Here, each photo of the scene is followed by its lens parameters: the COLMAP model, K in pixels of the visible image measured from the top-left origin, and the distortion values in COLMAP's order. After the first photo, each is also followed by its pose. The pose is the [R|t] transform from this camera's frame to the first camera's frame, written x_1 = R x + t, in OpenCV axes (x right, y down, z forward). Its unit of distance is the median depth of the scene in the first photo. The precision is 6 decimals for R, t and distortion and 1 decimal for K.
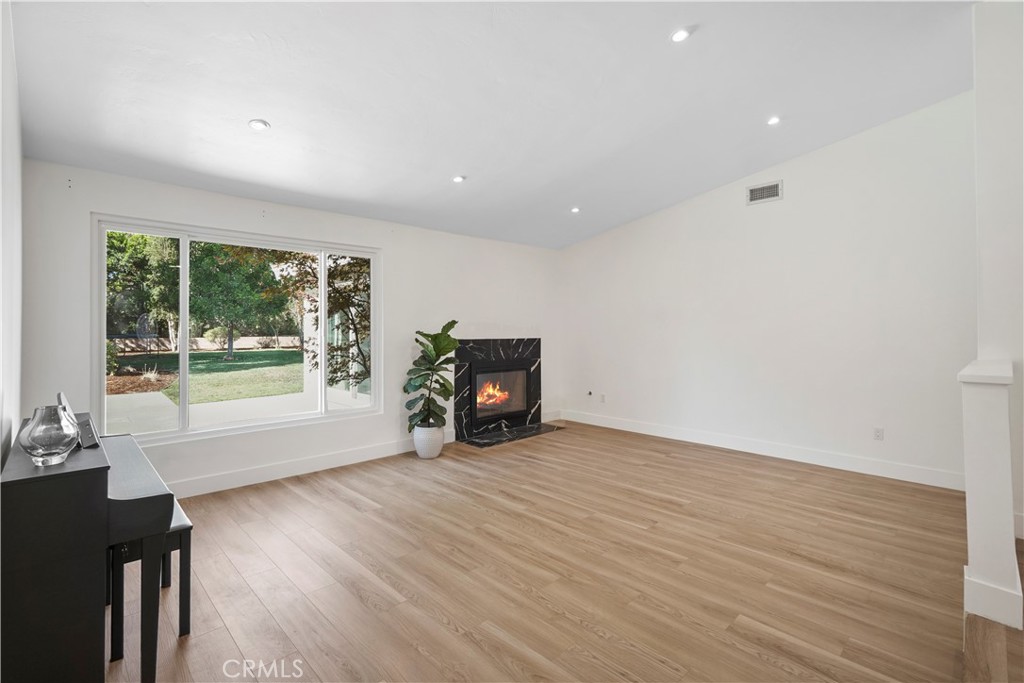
lens RADIAL K [[467.9, 0, 507.5], [0, 467.9, 334.4], [0, 0, 1]] dist [-0.001521, 0.000085]
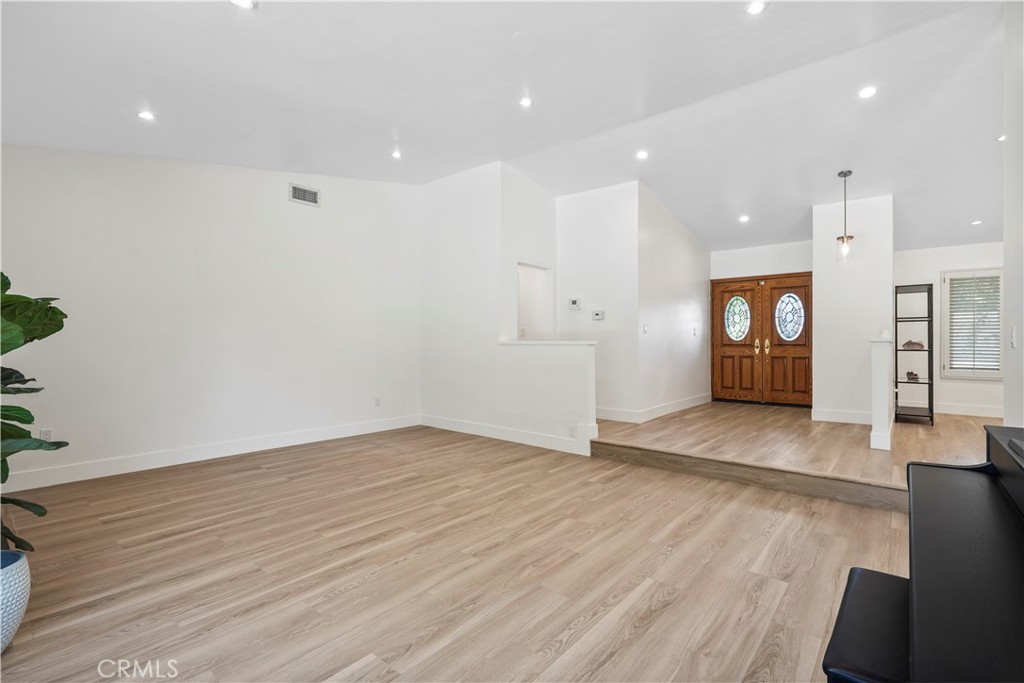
lens RADIAL K [[467.9, 0, 501.1], [0, 467.9, 346.9], [0, 0, 1]] dist [-0.001521, 0.000085]
pose [[-0.093180, -0.003413, 0.995643, -0.818039], [0.006530, 0.999971, 0.004039, 0.058257], [-0.995628, 0.006878, -0.093155, 0.988116]]
